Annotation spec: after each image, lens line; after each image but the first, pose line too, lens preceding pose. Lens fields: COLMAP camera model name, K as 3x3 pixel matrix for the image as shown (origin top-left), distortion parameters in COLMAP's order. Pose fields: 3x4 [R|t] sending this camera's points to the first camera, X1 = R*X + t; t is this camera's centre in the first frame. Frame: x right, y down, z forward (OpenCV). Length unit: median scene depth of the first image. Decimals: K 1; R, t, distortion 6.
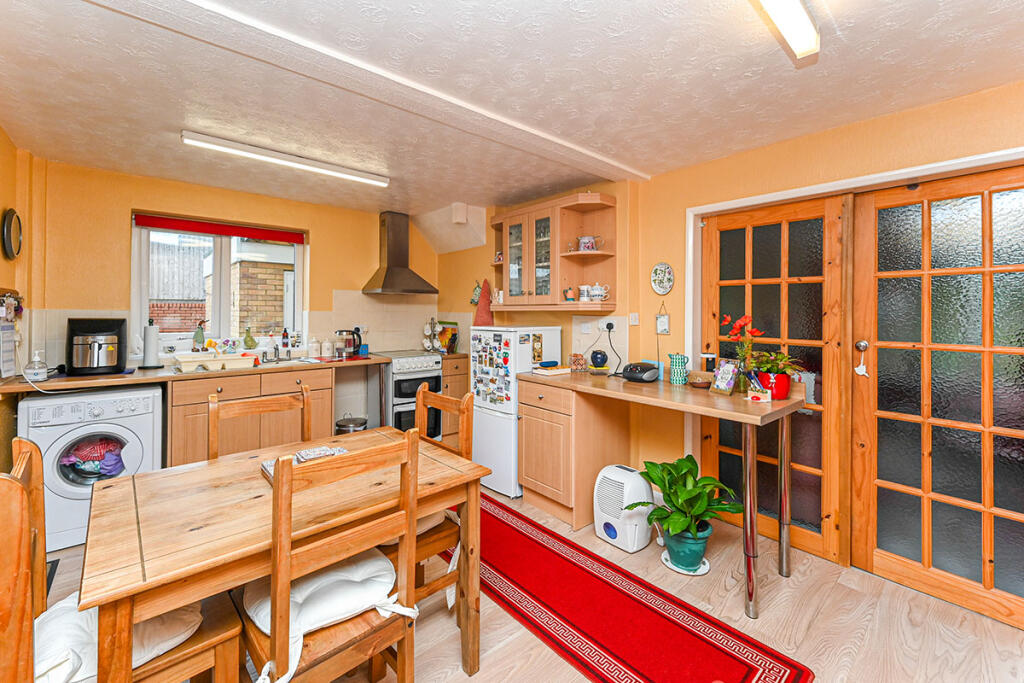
lens RADIAL K [[412.5, 0, 511.9], [0, 412.5, 309.3], [0, 0, 1]] dist [0.000195, 0.000009]
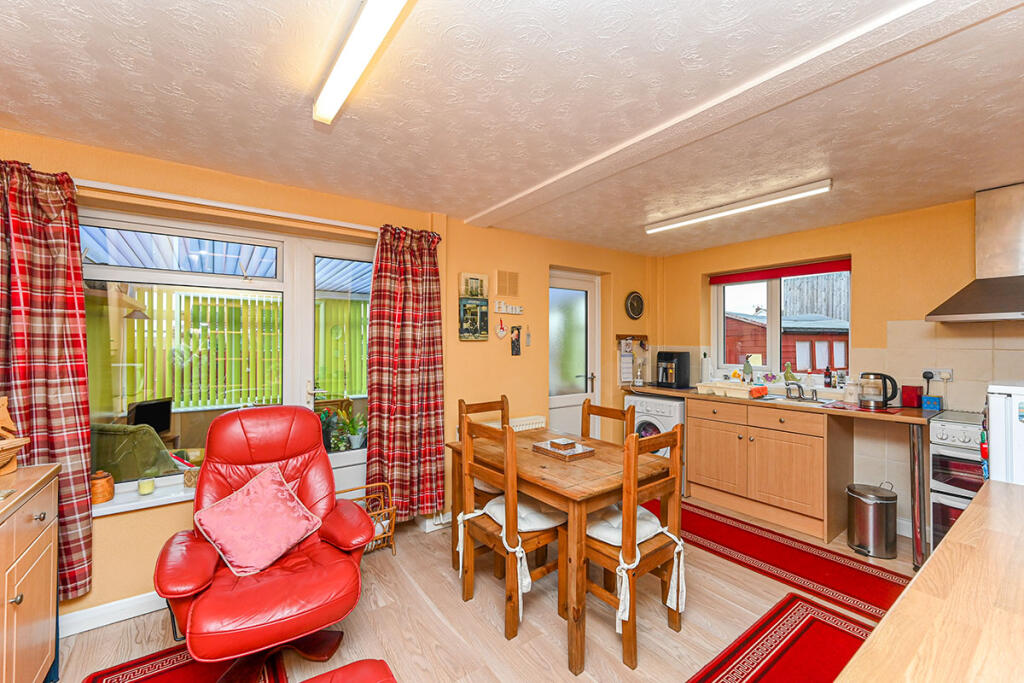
lens RADIAL K [[412.9, 0, 512.0], [0, 412.9, 341.5], [0, 0, 1]] dist [-0.000376, -0.000124]
pose [[-0.079972, -0.008696, -0.996759, 0.533048], [-0.000174, 0.999962, -0.008709, -0.002252], [0.996797, -0.000523, -0.079970, 0.466381]]
